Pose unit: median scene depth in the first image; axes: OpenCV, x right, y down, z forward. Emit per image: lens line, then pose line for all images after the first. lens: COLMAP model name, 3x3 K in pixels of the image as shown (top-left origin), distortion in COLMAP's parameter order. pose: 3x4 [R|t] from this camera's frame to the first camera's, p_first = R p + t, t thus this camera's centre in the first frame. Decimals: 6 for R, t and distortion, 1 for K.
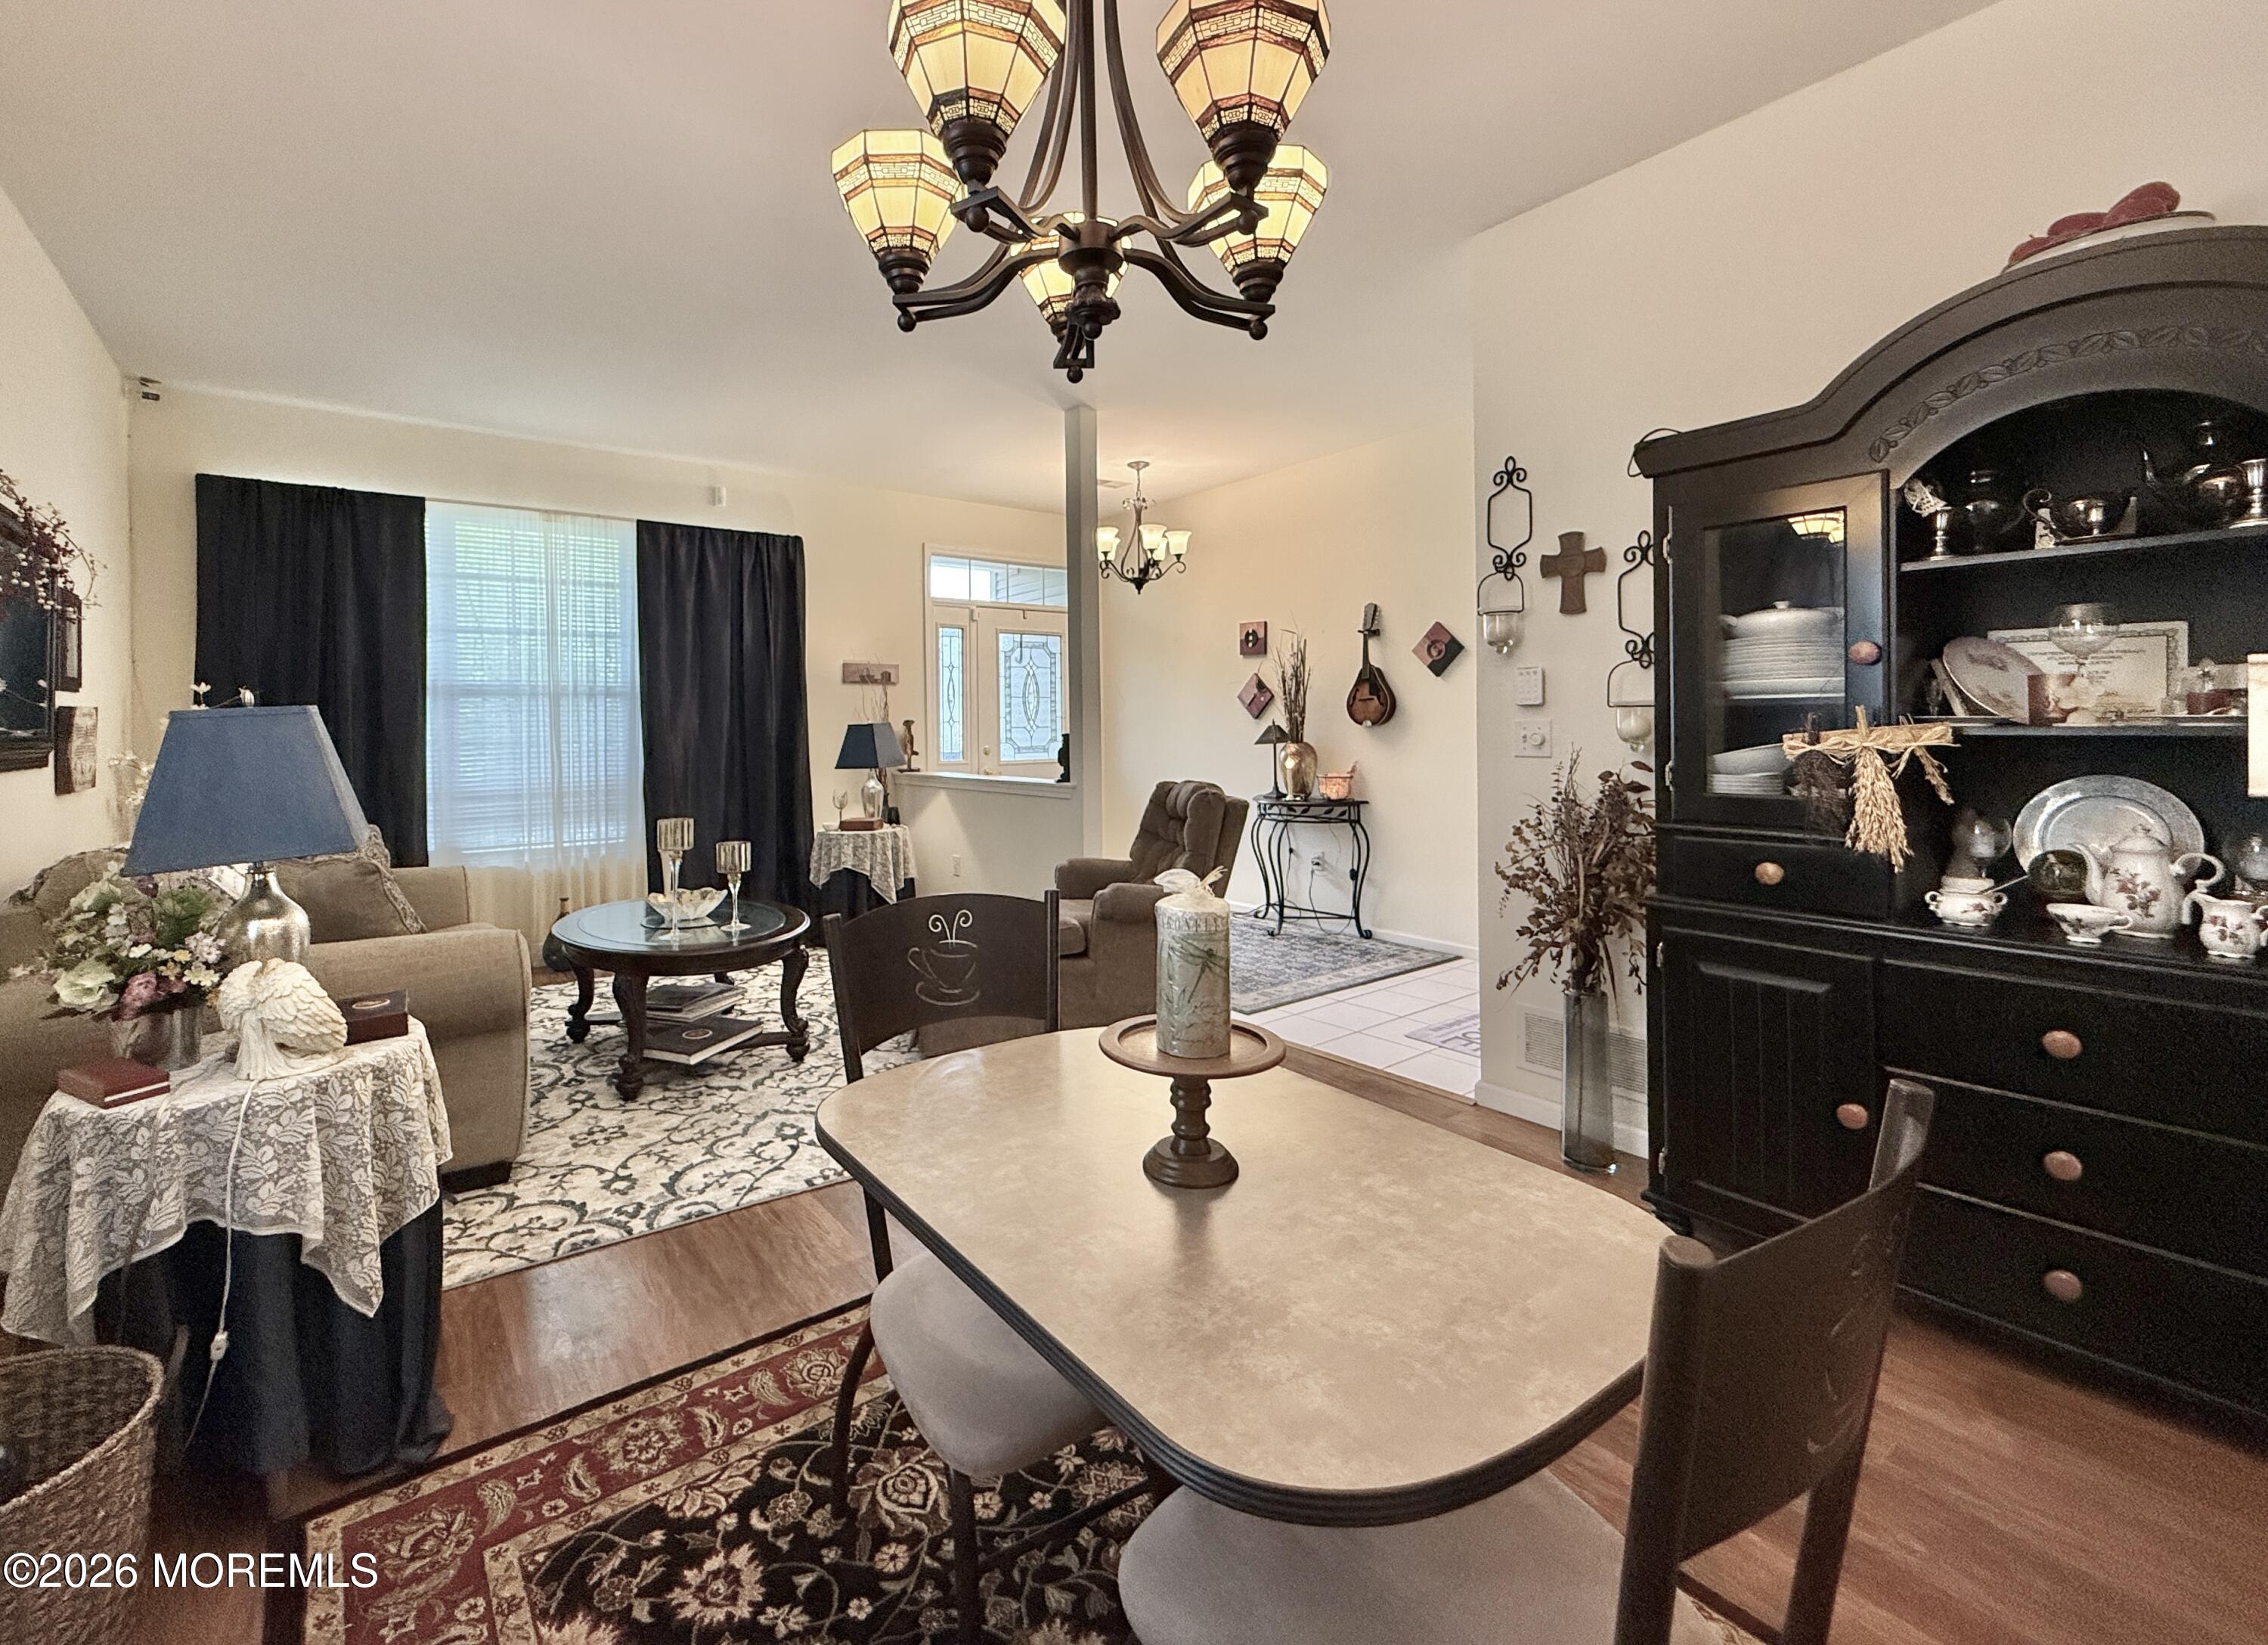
lens RADIAL K [[969.9, 0, 1044.5], [0, 969.9, 730.4], [0, 0, 1]] dist [0.000680, 0.000001]
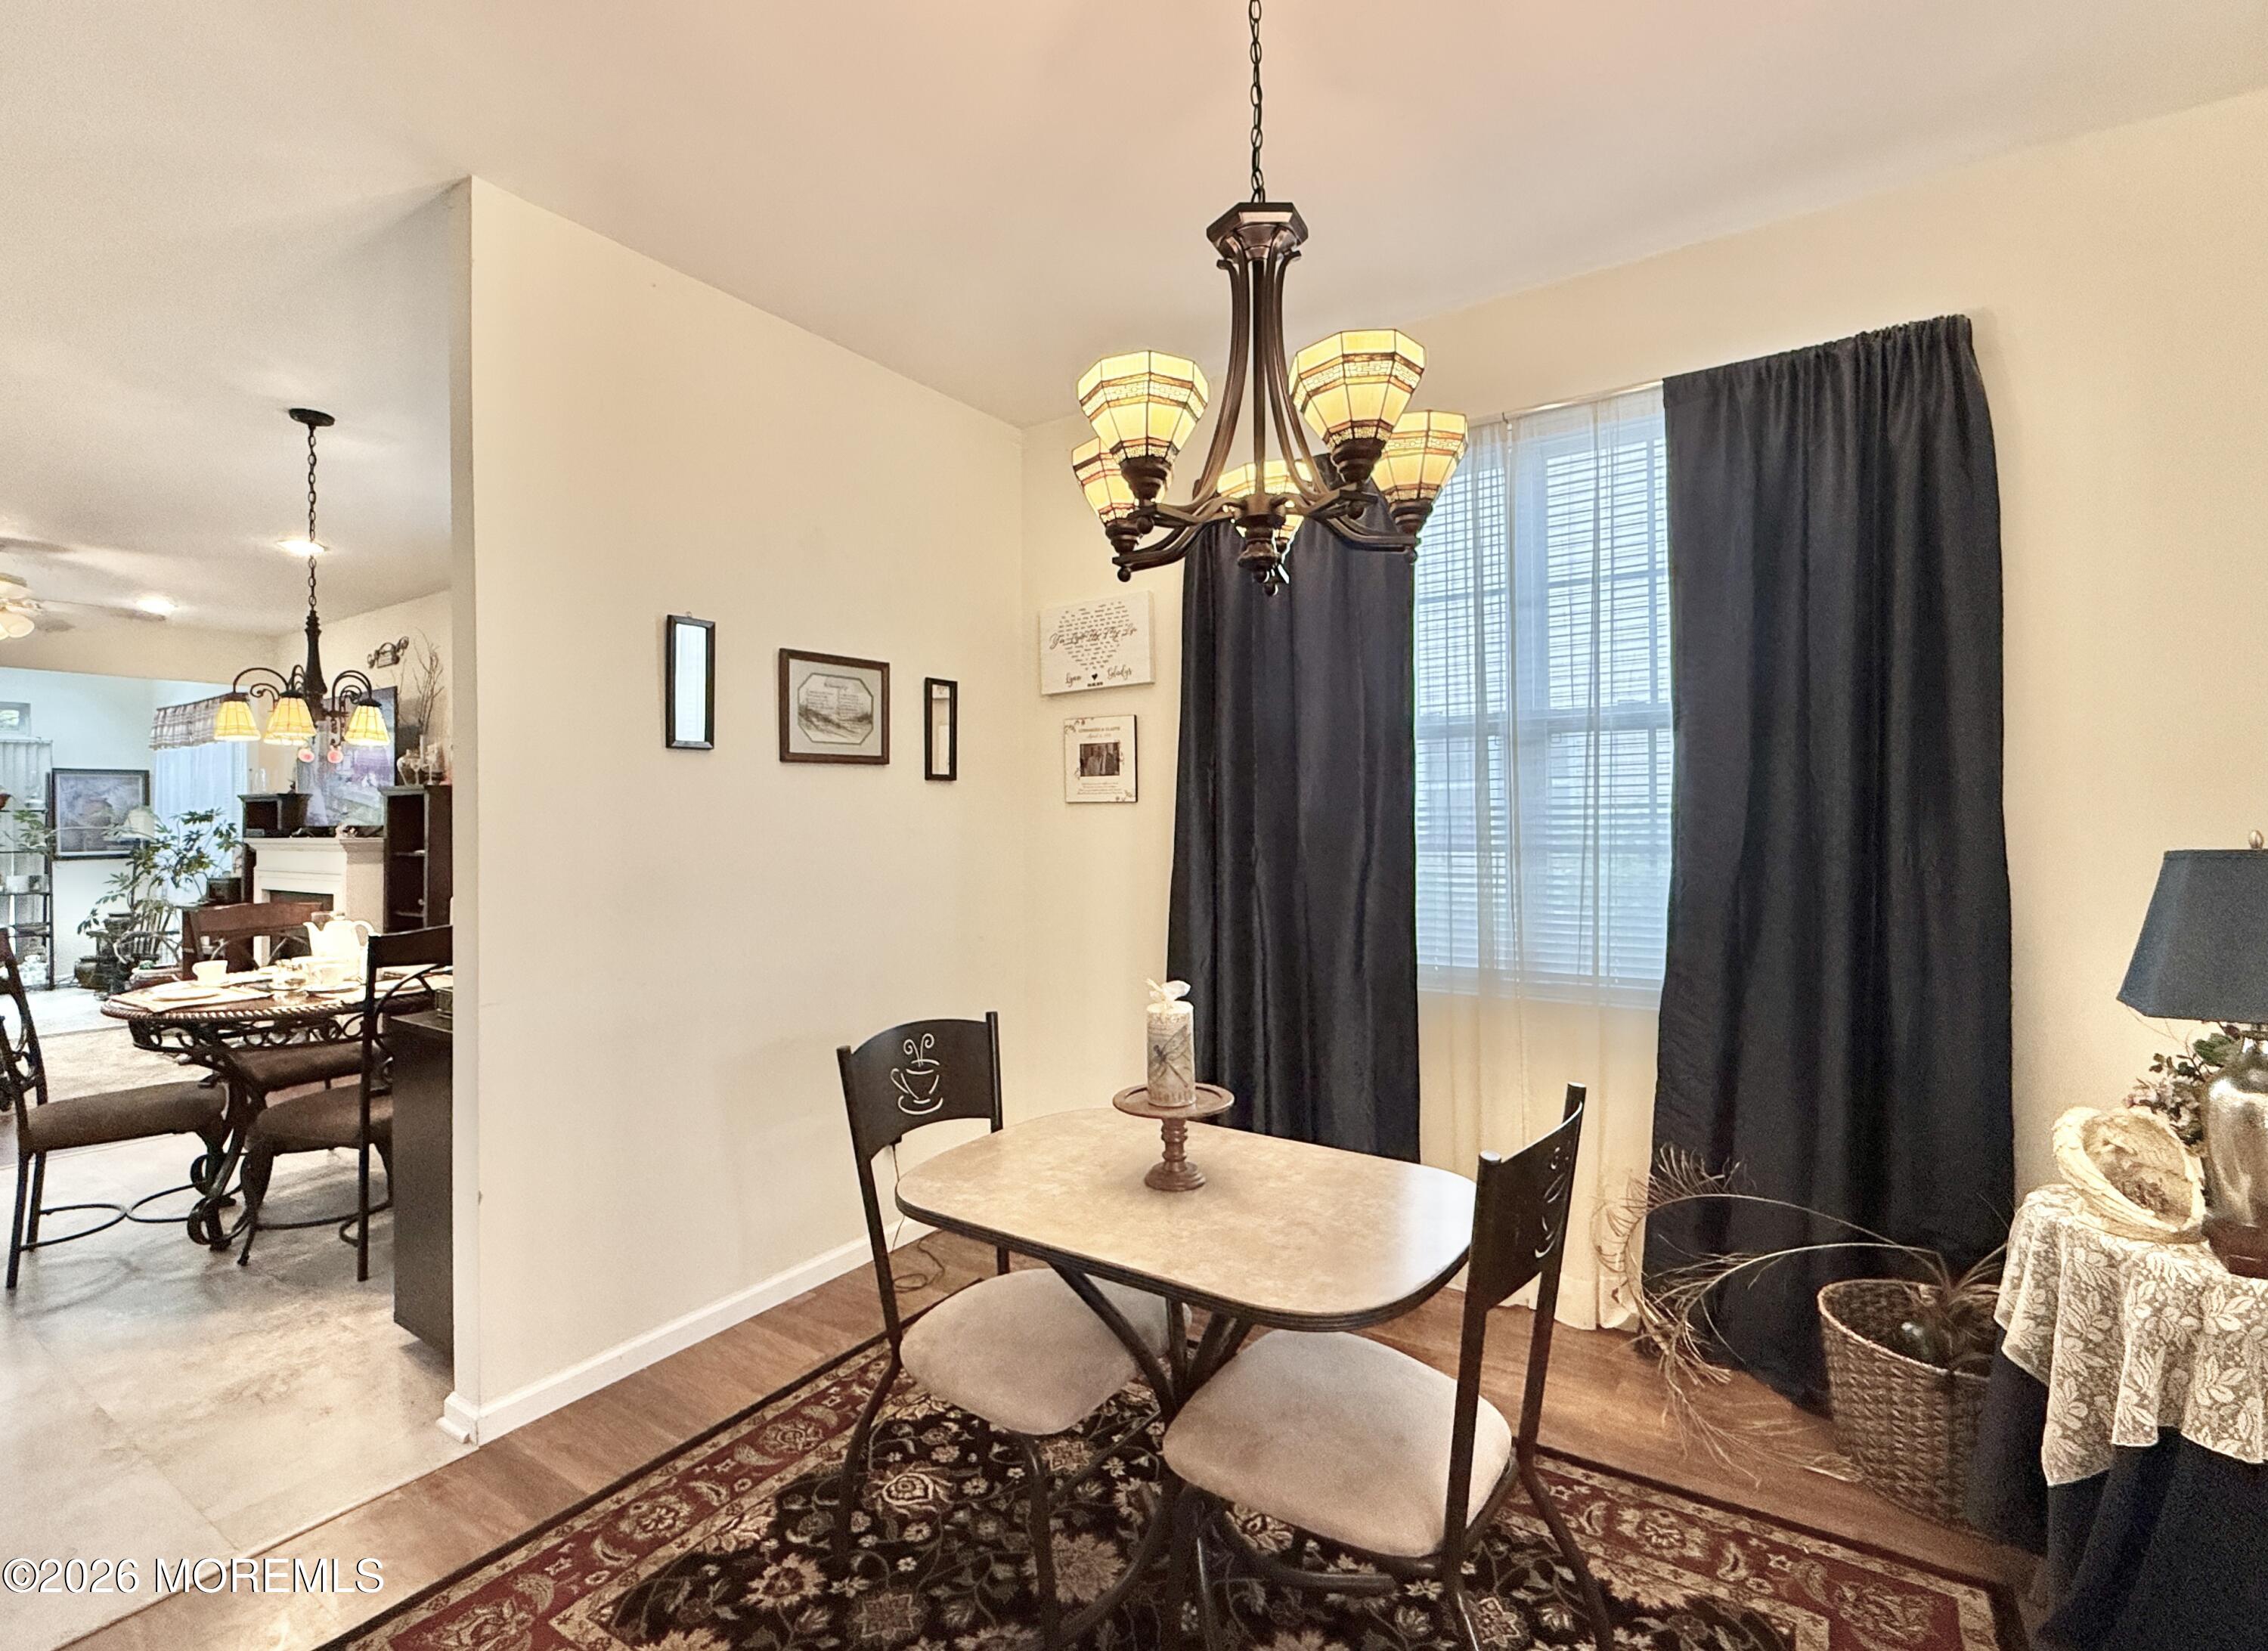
lens RADIAL K [[1041.8, 0, 1134.0], [0, 1041.8, 825.5], [0, 0, 1]] dist [-0.001523, -0.000146]
pose [[-0.935487, 0.021683, -0.352696, 0.236689], [0.019404, 0.999762, 0.009994, -0.037709], [0.352829, 0.002506, -0.935685, 0.765048]]
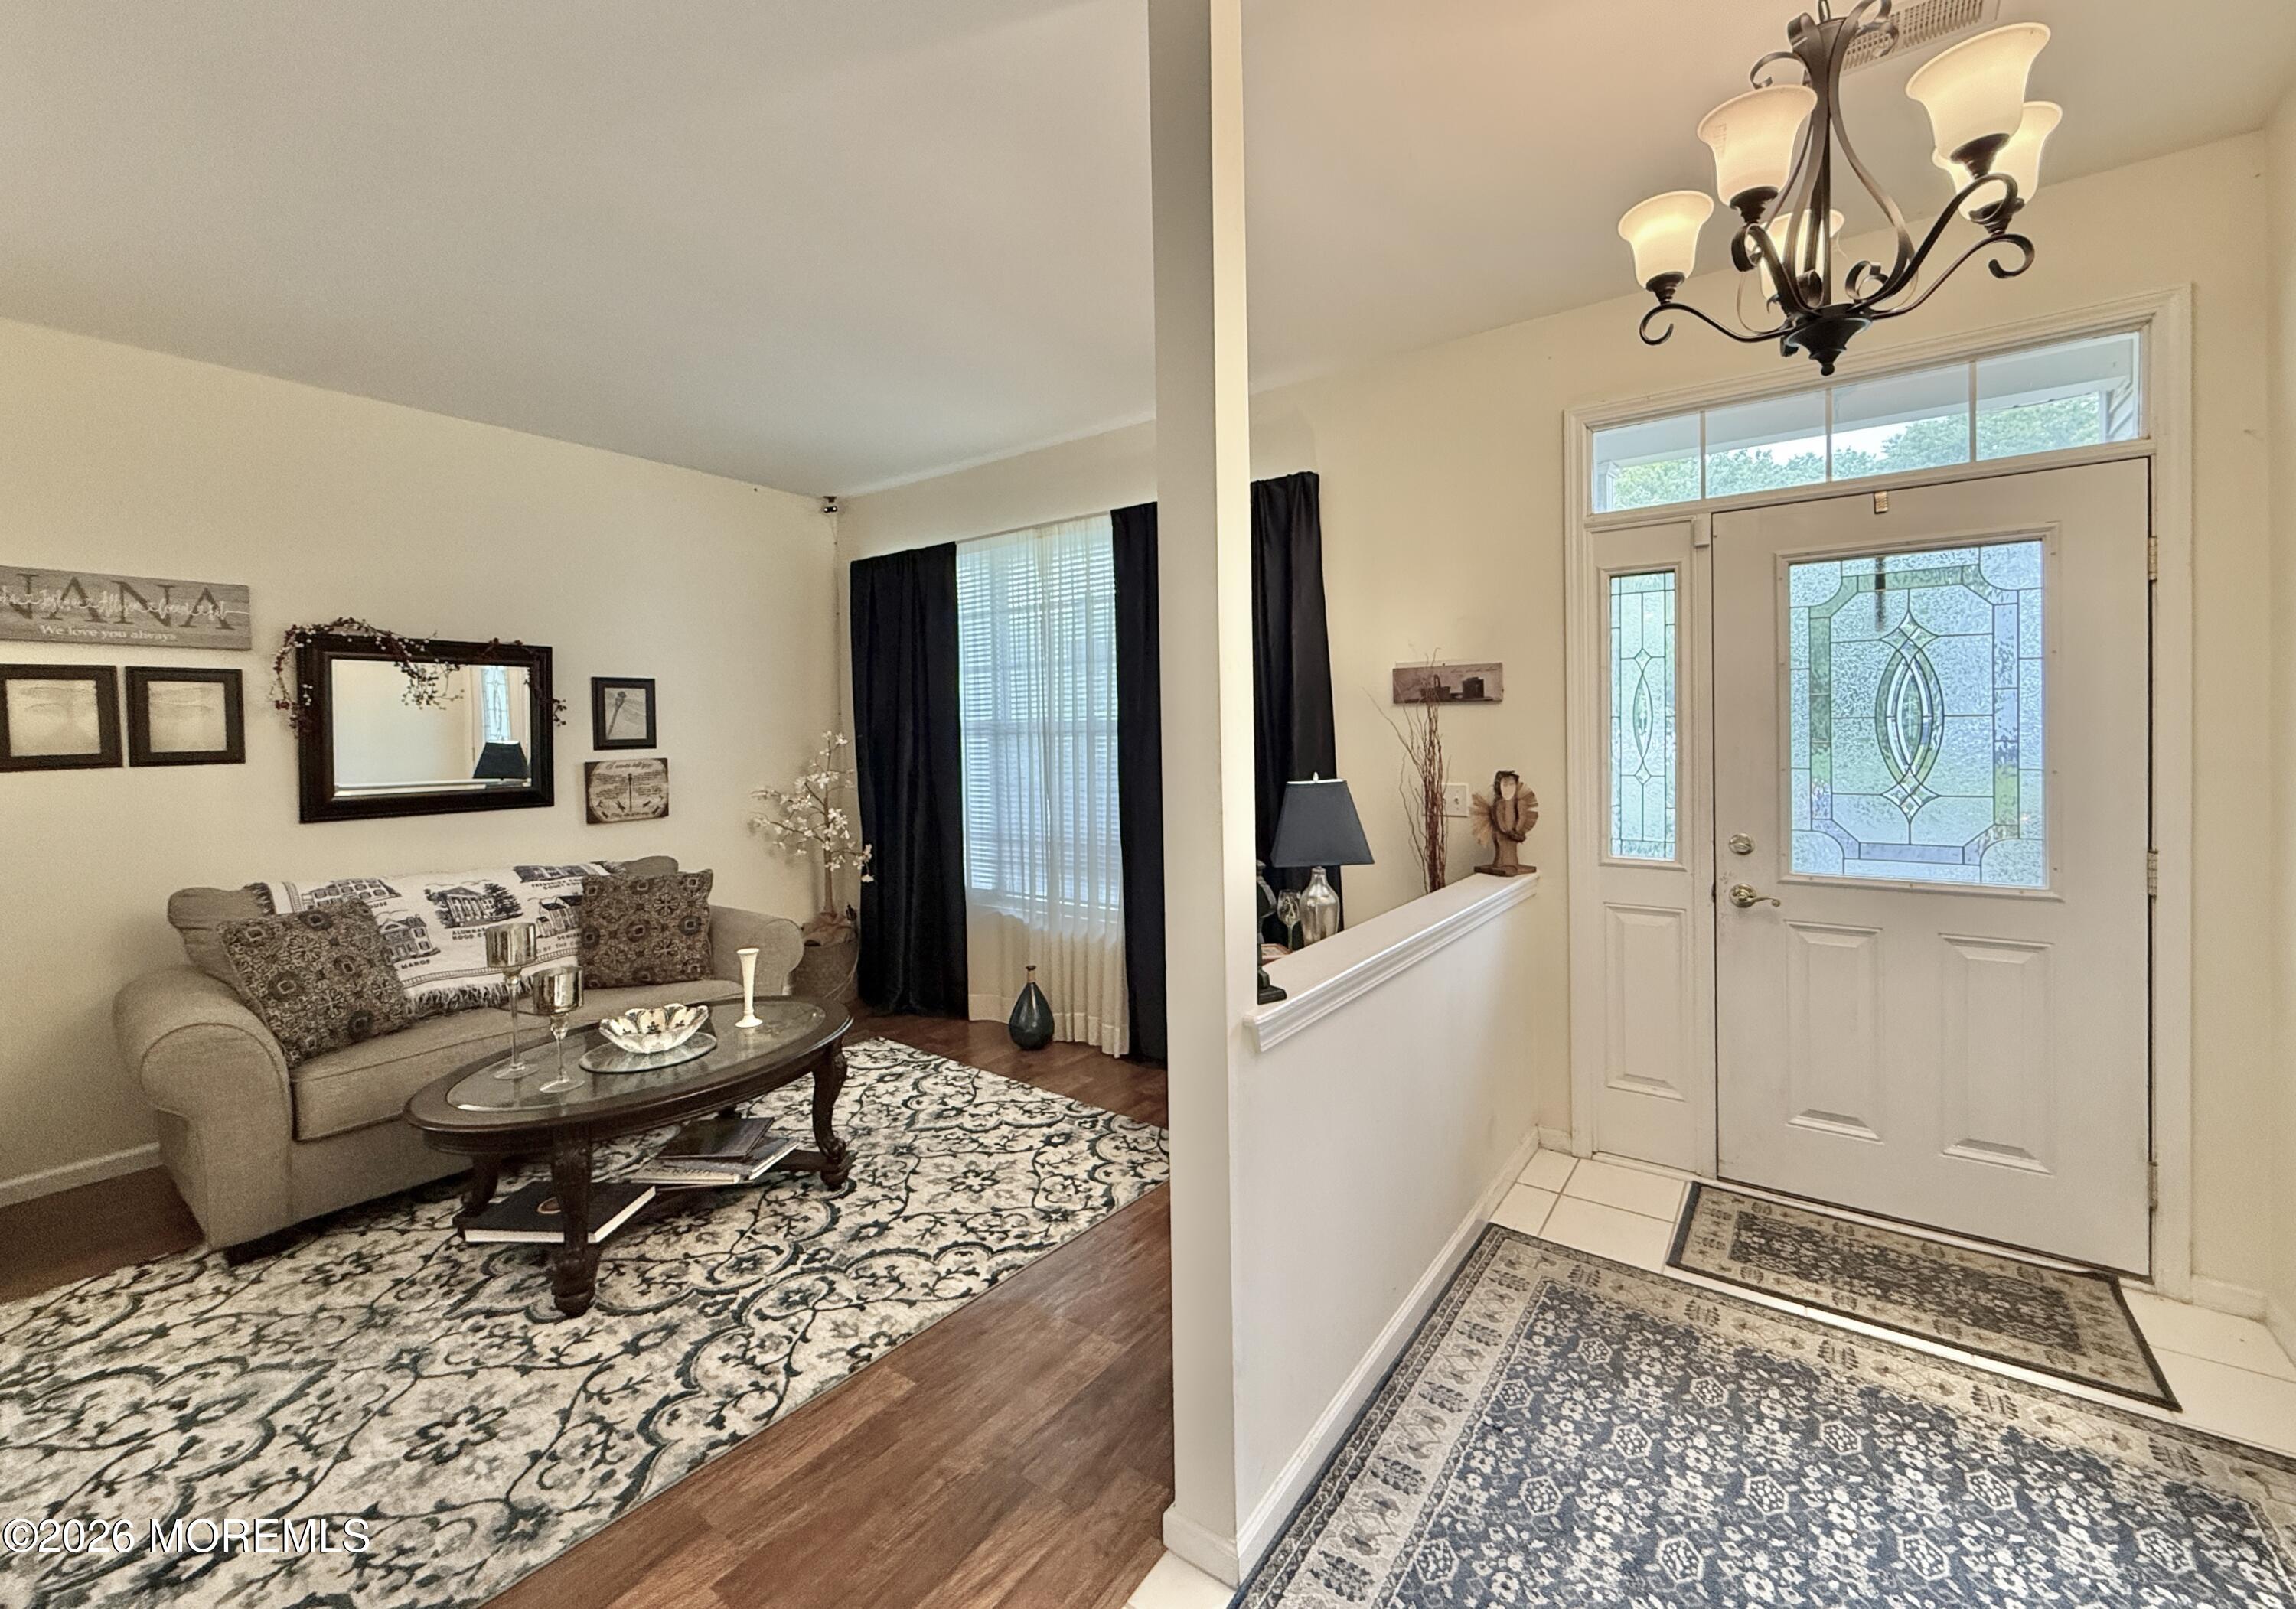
lens RADIAL K [[938.7, 0, 1143.0], [0, 938.7, 748.1], [0, 0, 1]] dist [-0.000909, 0.000247]
pose [[0.311085, 0.024155, -0.950075, 0.497351], [0.008325, 0.999569, 0.028139, -0.070565], [0.950346, -0.016663, 0.310750, 1.224309]]
